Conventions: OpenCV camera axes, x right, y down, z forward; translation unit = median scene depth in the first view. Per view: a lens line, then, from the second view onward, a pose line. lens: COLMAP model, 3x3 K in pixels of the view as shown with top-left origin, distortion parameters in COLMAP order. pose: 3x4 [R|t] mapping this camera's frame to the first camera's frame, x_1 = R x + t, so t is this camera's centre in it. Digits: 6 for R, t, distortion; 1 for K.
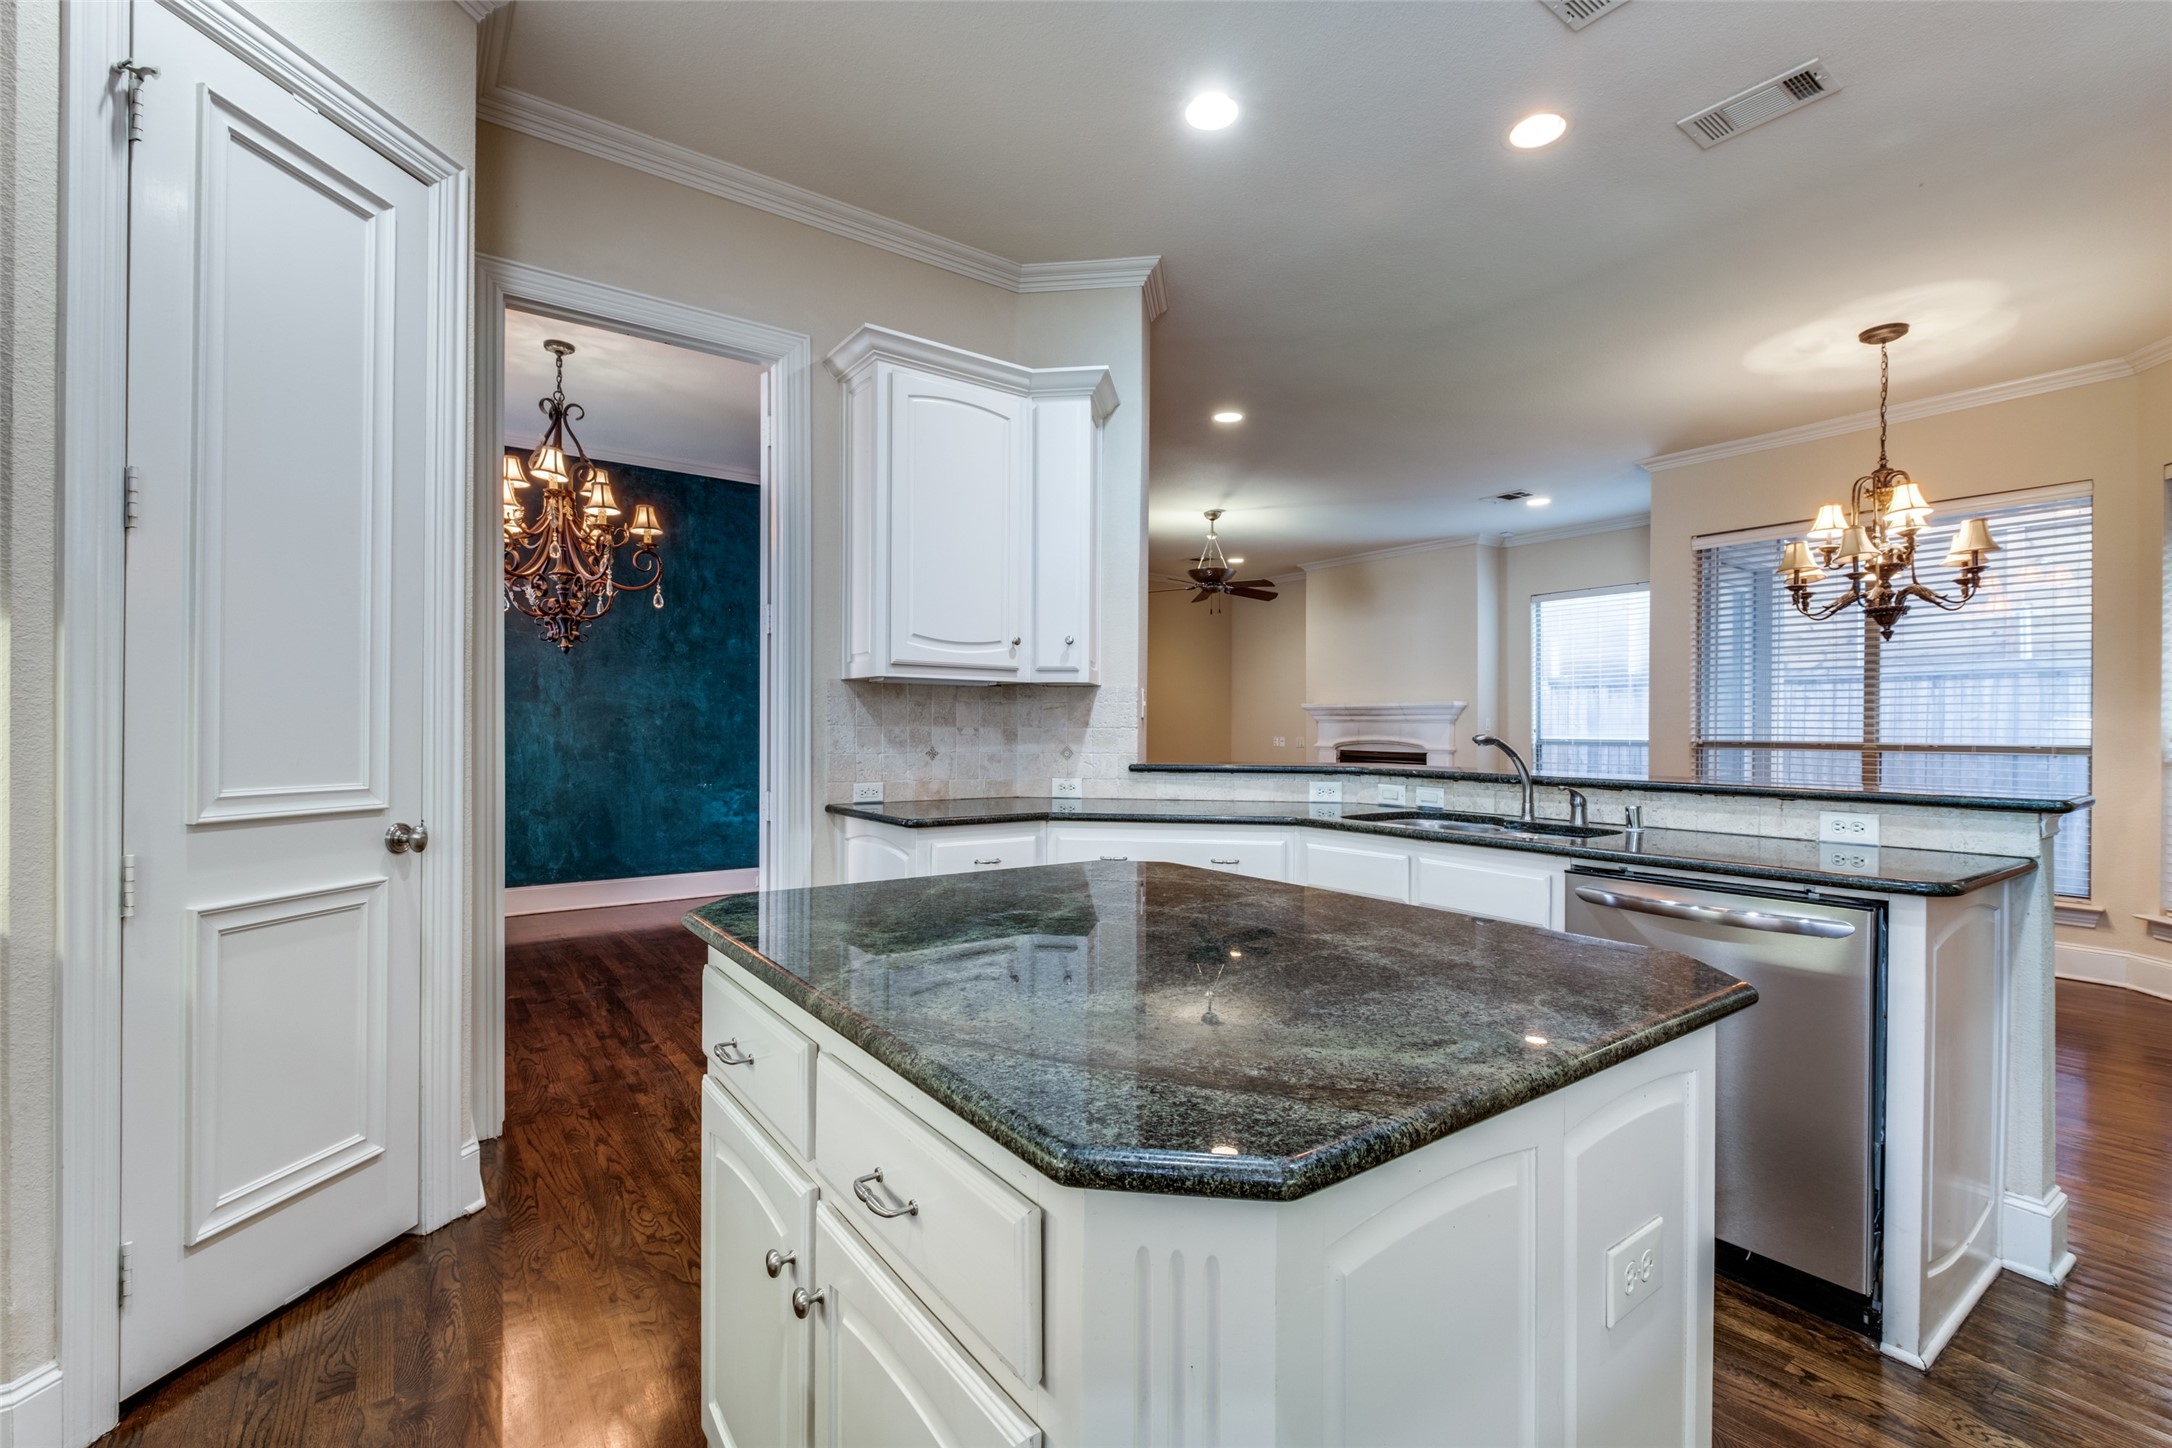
lens RADIAL K [[950.0, 0, 1090.0], [0, 950.0, 738.0], [0, 0, 1]] dist [-0.005104, -0.000349]
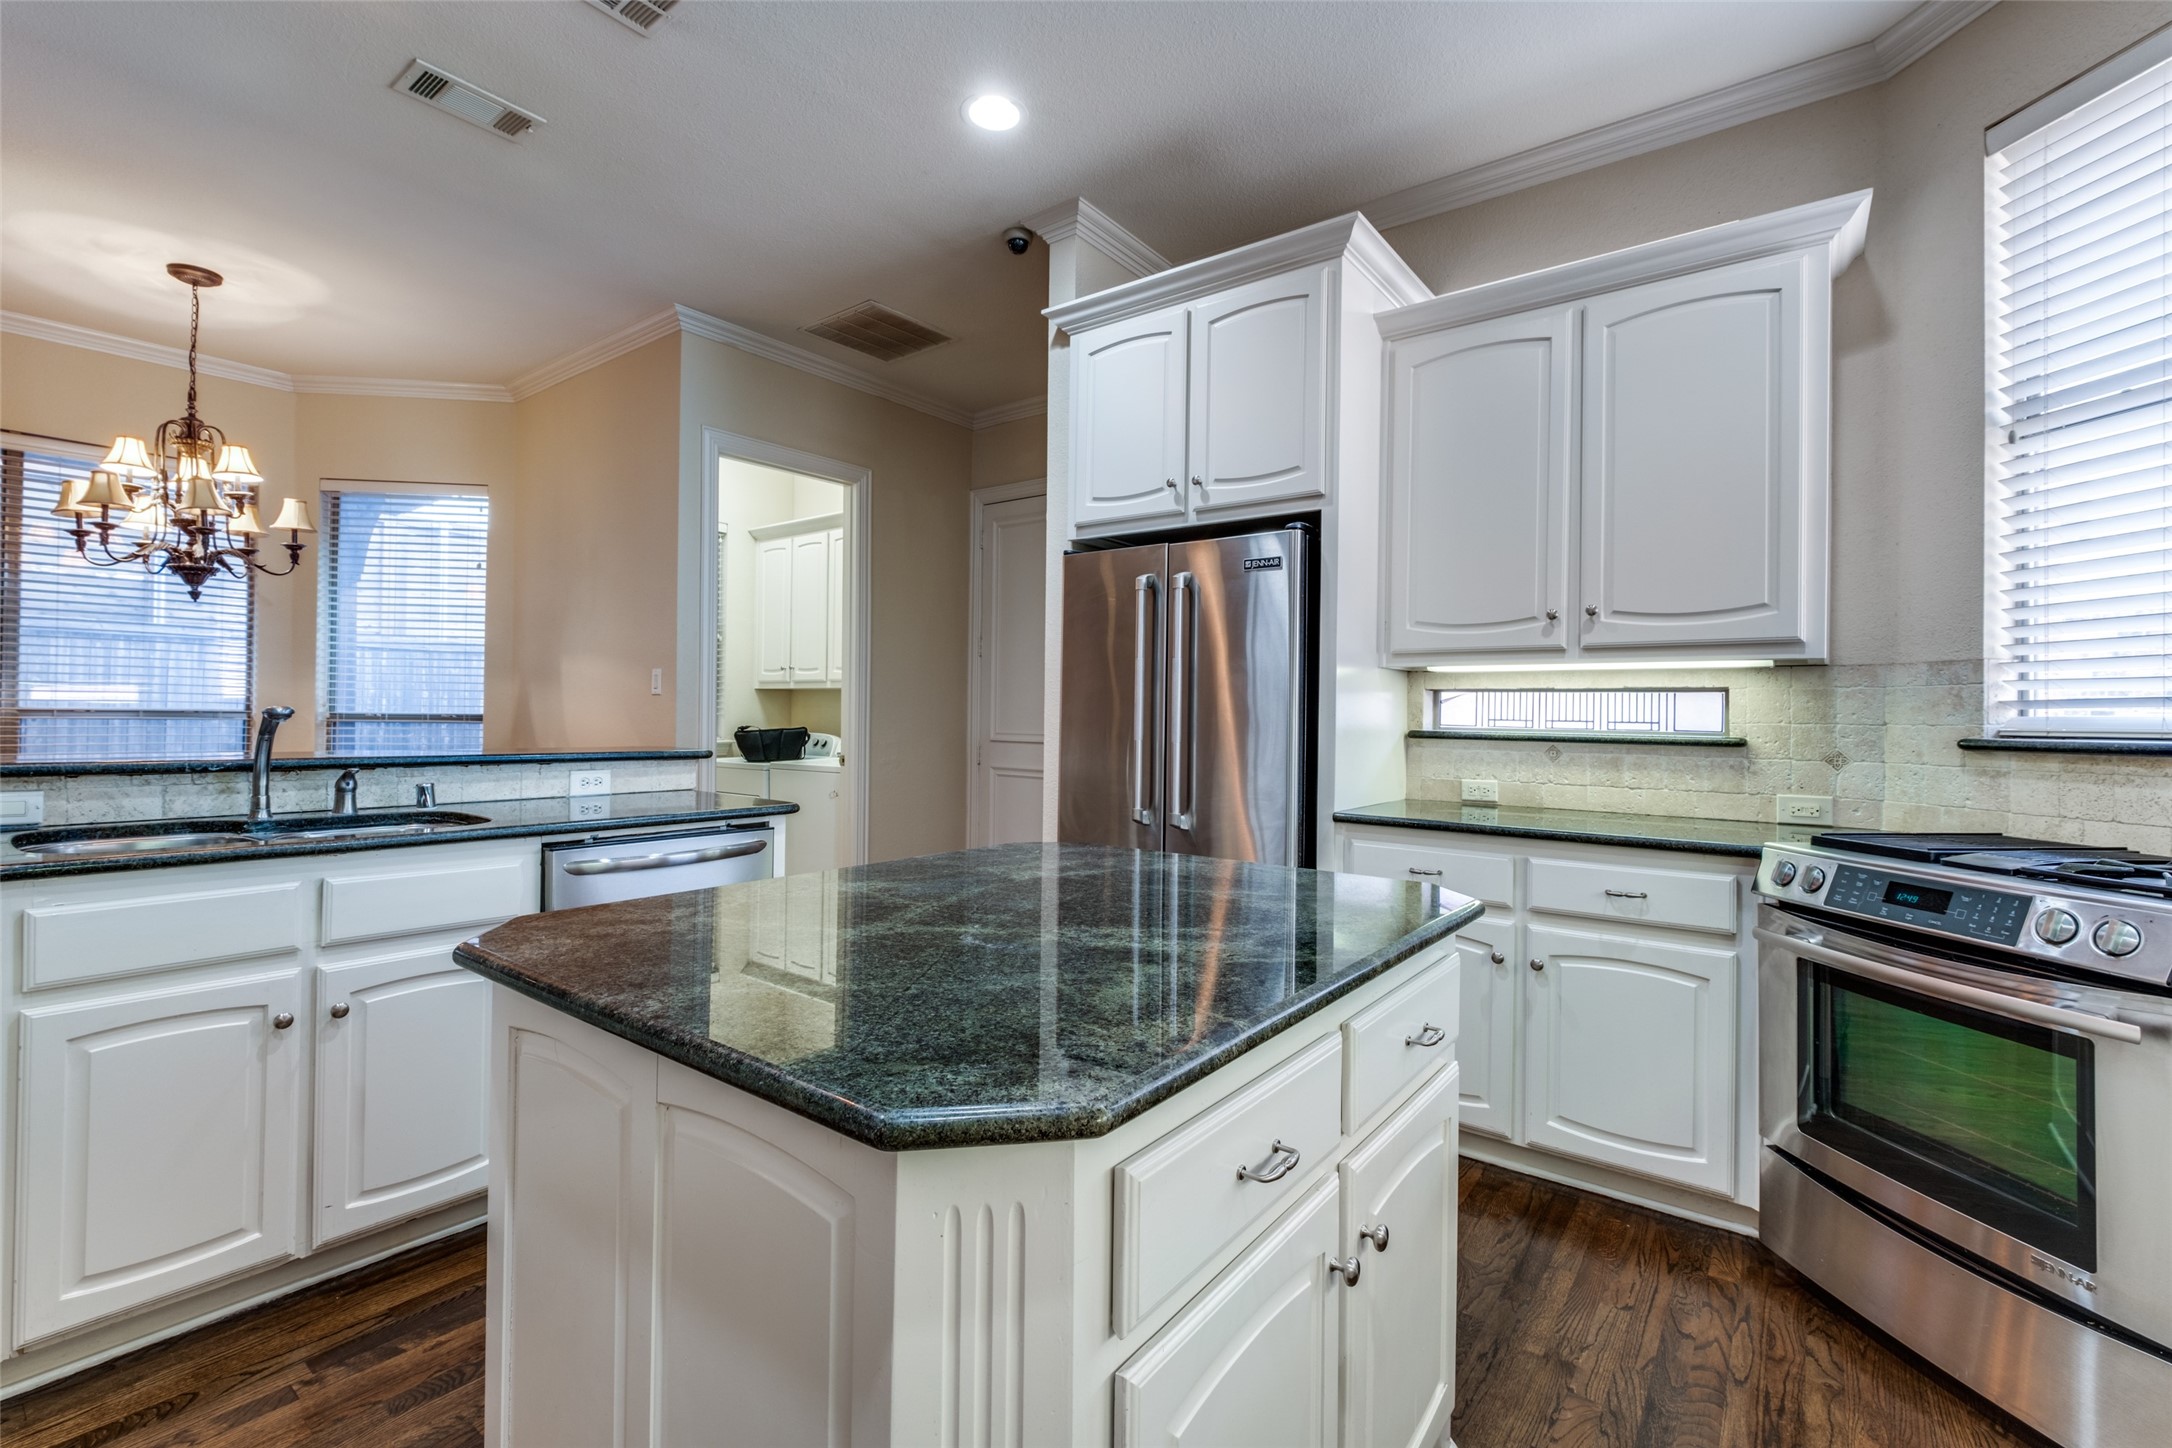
lens RADIAL K [[950.0, 0, 1089.0], [0, 950.0, 706.5], [0, 0, 1]] dist [-0.005104, -0.000349]
pose [[-0.275869, -0.004535, 0.961185, -0.317407], [-0.007743, 0.999967, 0.002496, -0.006993], [-0.961164, -0.006754, -0.275895, 0.403599]]
